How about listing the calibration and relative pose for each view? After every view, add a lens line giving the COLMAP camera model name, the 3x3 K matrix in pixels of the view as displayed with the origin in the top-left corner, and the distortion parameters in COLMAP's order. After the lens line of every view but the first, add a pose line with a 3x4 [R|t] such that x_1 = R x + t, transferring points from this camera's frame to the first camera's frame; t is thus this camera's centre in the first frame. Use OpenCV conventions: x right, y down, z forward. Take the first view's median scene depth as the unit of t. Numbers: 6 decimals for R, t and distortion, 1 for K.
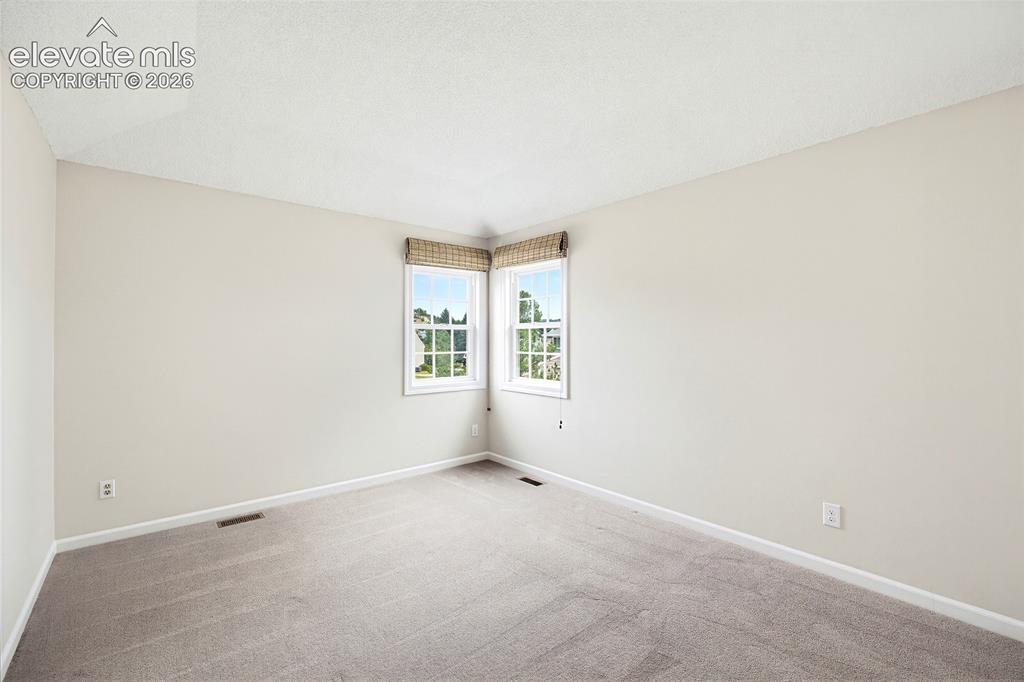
lens RADIAL K [[434.6, 0, 509.0], [0, 434.6, 338.4], [0, 0, 1]] dist [-0.003267, 0.000001]
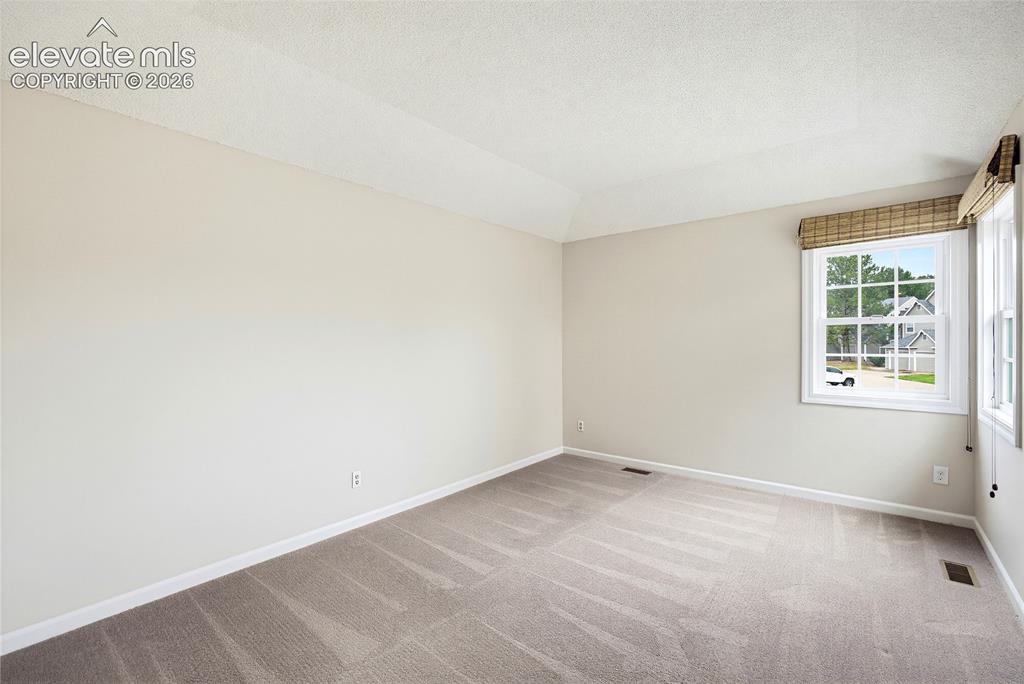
lens RADIAL K [[434.6, 0, 509.0], [0, 434.6, 339.4], [0, 0, 1]] dist [-0.003267, 0.000001]
pose [[0.186663, -0.003330, -0.982418, 0.502543], [0.010977, 0.999939, -0.001304, 0.000066], [0.982363, -0.010541, 0.186688, 0.268851]]
